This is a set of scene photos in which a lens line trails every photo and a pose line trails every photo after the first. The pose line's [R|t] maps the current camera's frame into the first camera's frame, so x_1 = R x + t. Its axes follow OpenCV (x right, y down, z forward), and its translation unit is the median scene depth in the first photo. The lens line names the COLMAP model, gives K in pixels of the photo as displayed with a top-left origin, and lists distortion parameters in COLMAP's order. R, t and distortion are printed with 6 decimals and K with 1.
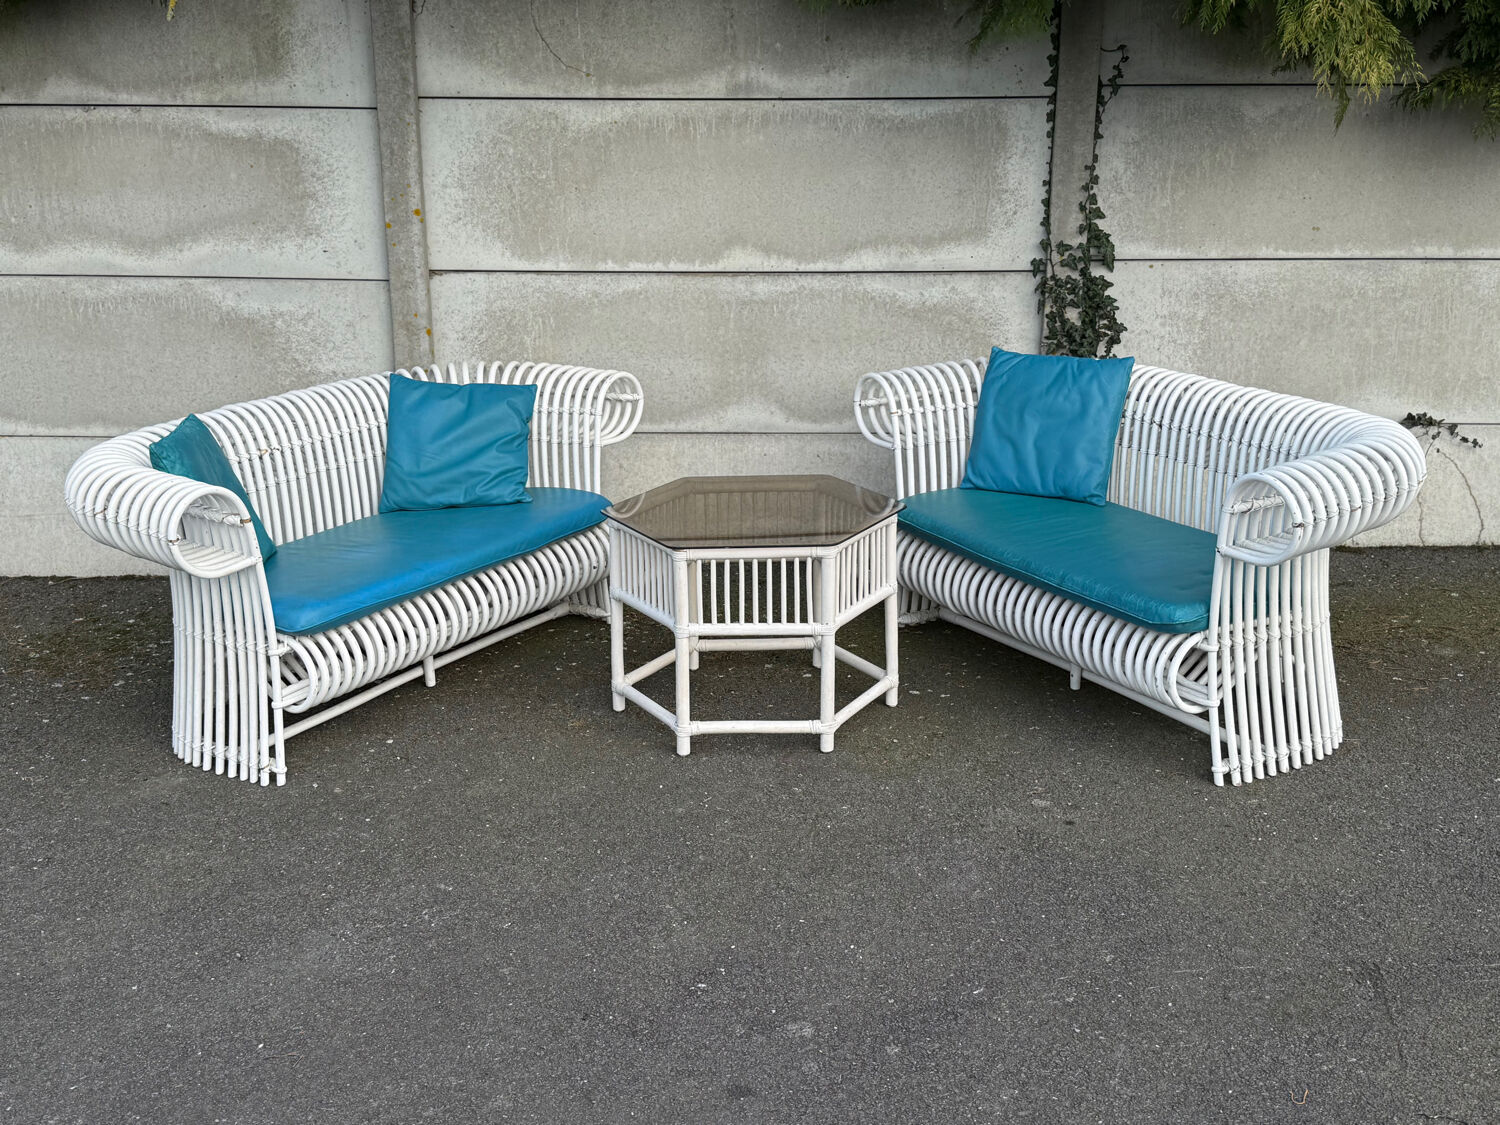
lens RADIAL K [[1655.9, 0, 754.2], [0, 1655.9, 566.3], [0, 0, 1]] dist [0.219020, -0.535432]
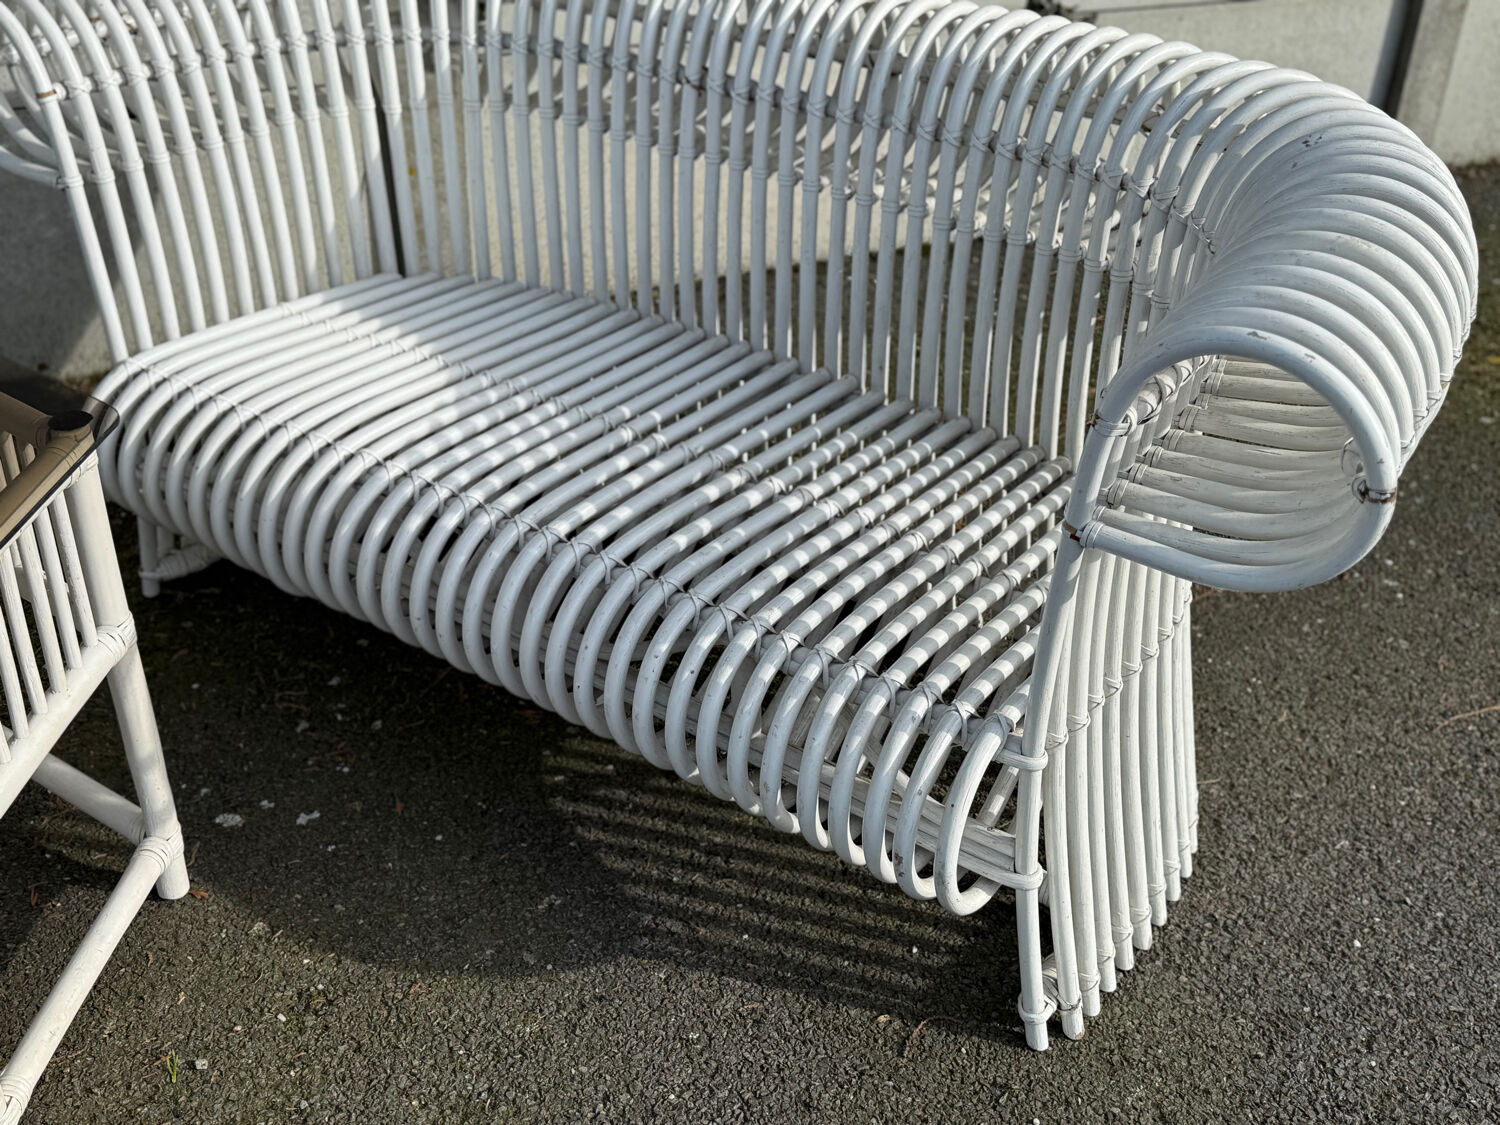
lens RADIAL K [[1655.9, 0, 754.2], [0, 1655.9, 566.3], [0, 0, 1]] dist [0.219020, -0.535432]
pose [[0.910530, -0.184186, 0.370150, 0.067088], [0.083500, 0.958760, 0.271675, -0.078639], [-0.404924, -0.216461, 0.888359, 0.552653]]
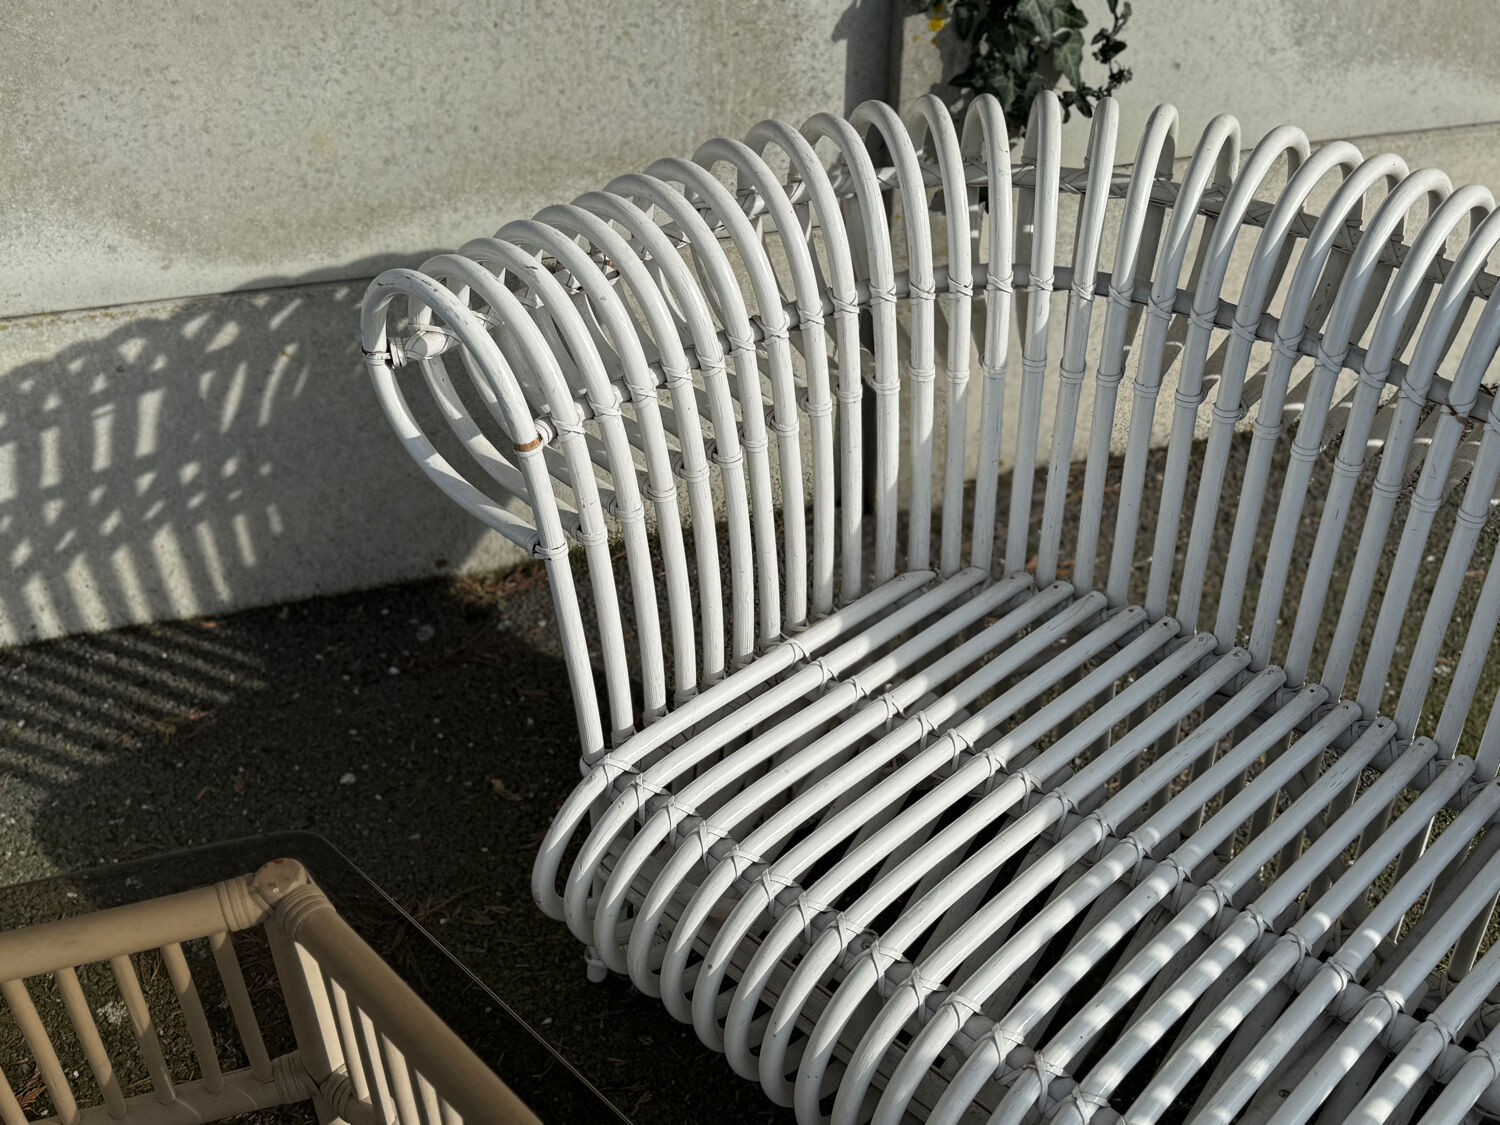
lens RADIAL K [[1687.7, 0, 780.8], [0, 1687.7, 608.0], [0, 0, 1]] dist [0.166562, -0.364923]
pose [[0.961510, -0.166555, 0.218536, 0.058168], [0.073175, 0.921834, 0.380614, -0.165295], [-0.264847, -0.349973, 0.898541, 0.723747]]
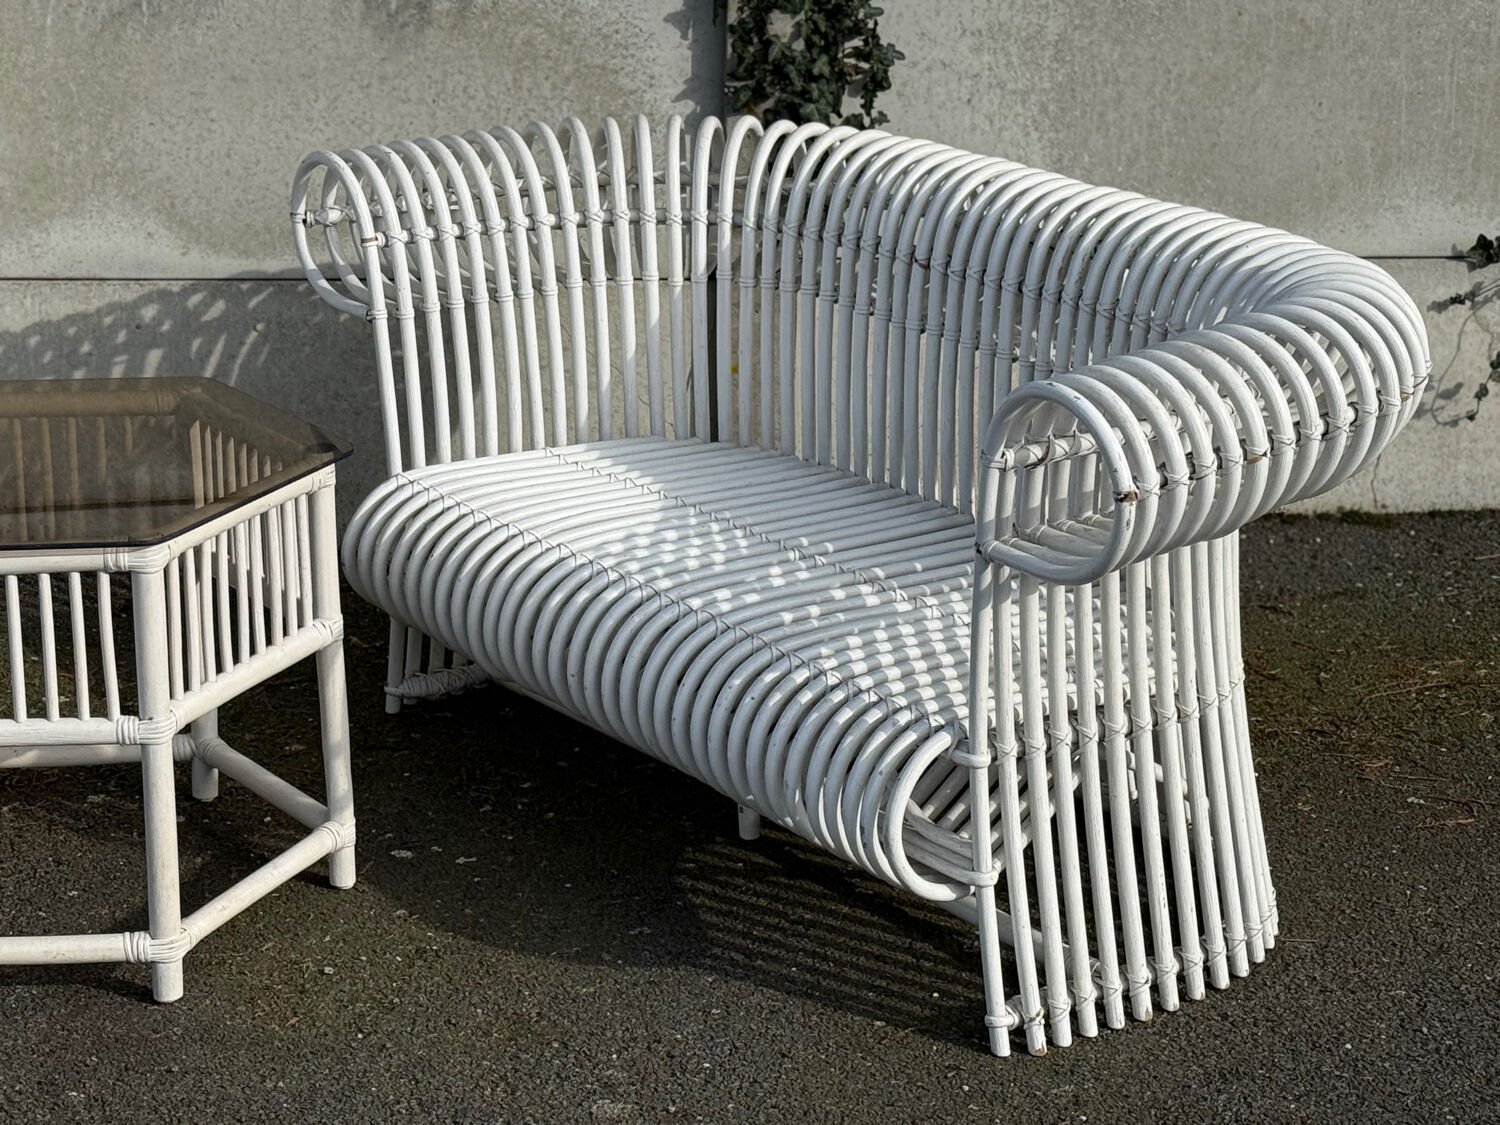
lens RADIAL K [[3278.7, 0, 730.2], [0, 3278.7, 584.7], [0, 0, 1]] dist [0.147698, 0.012695]
pose [[0.995843, -0.013784, 0.090035, 0.098478], [0.011970, 0.999715, 0.020653, -0.014574], [-0.090294, -0.019489, 0.995724, 0.086997]]
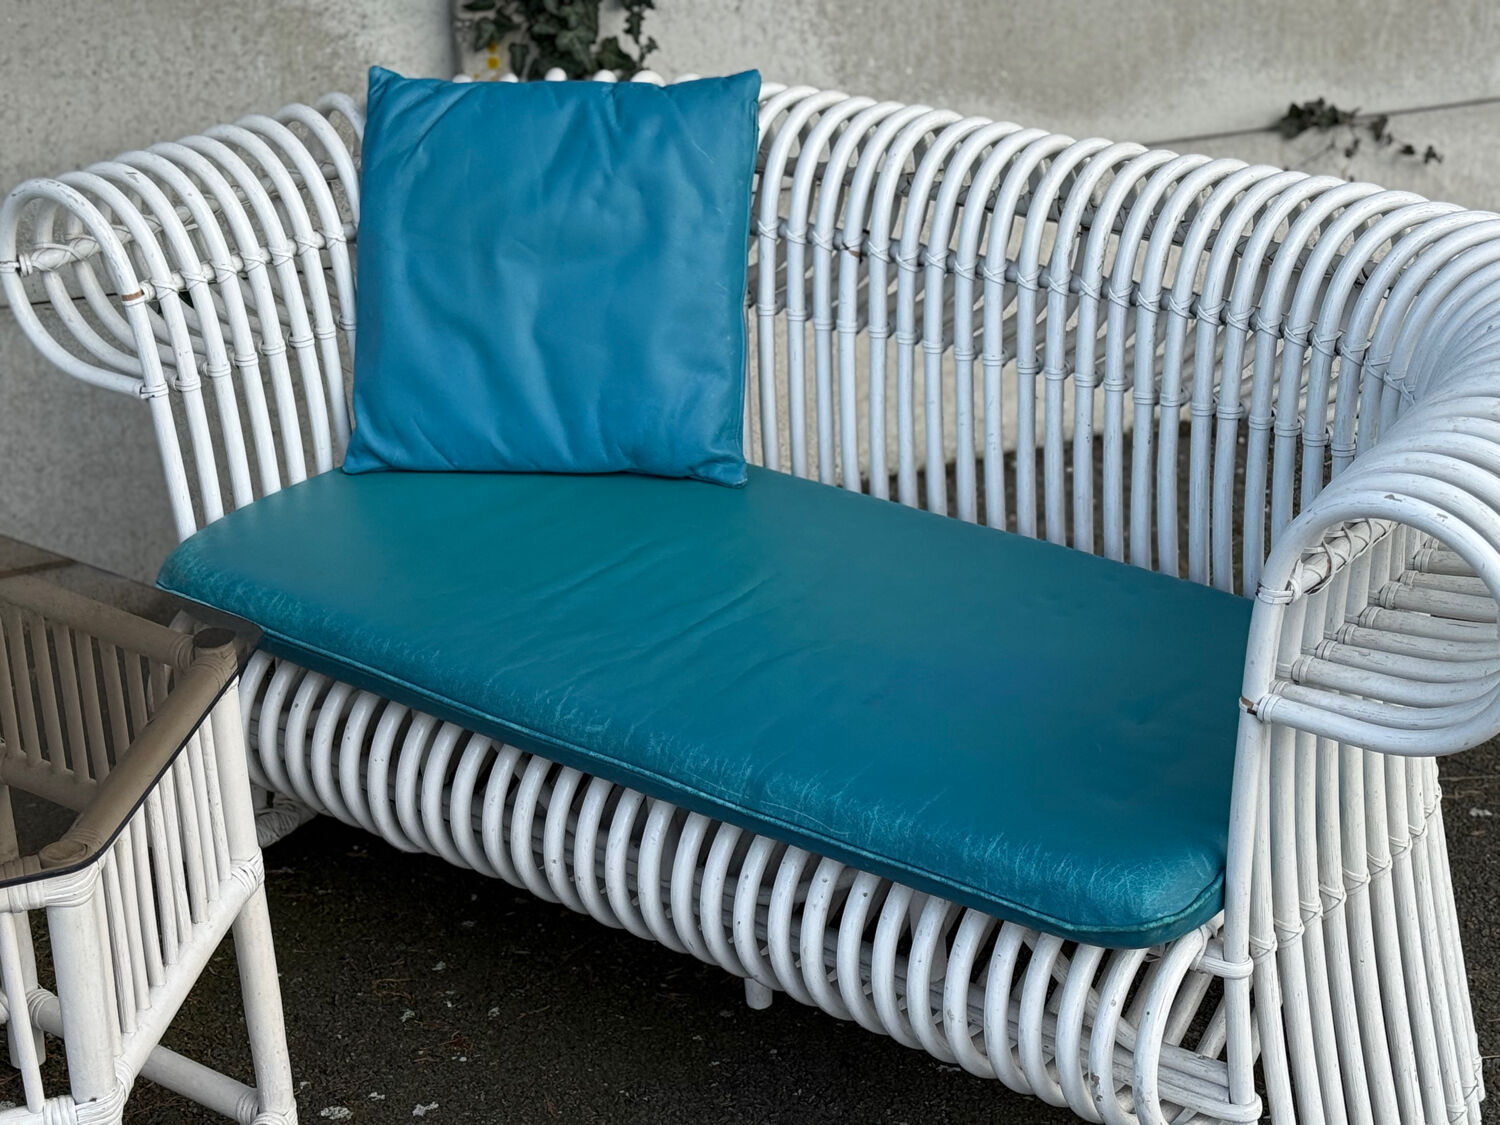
lens RADIAL K [[2951.3, 0, 763.5], [0, 2951.3, 594.6], [0, 0, 1]] dist [0.153199, -0.077141]
pose [[0.932534, -0.162558, 0.322420, -0.003020], [0.126135, 0.983331, 0.130955, -0.094153], [-0.338334, -0.081451, 0.937495, 0.365189]]
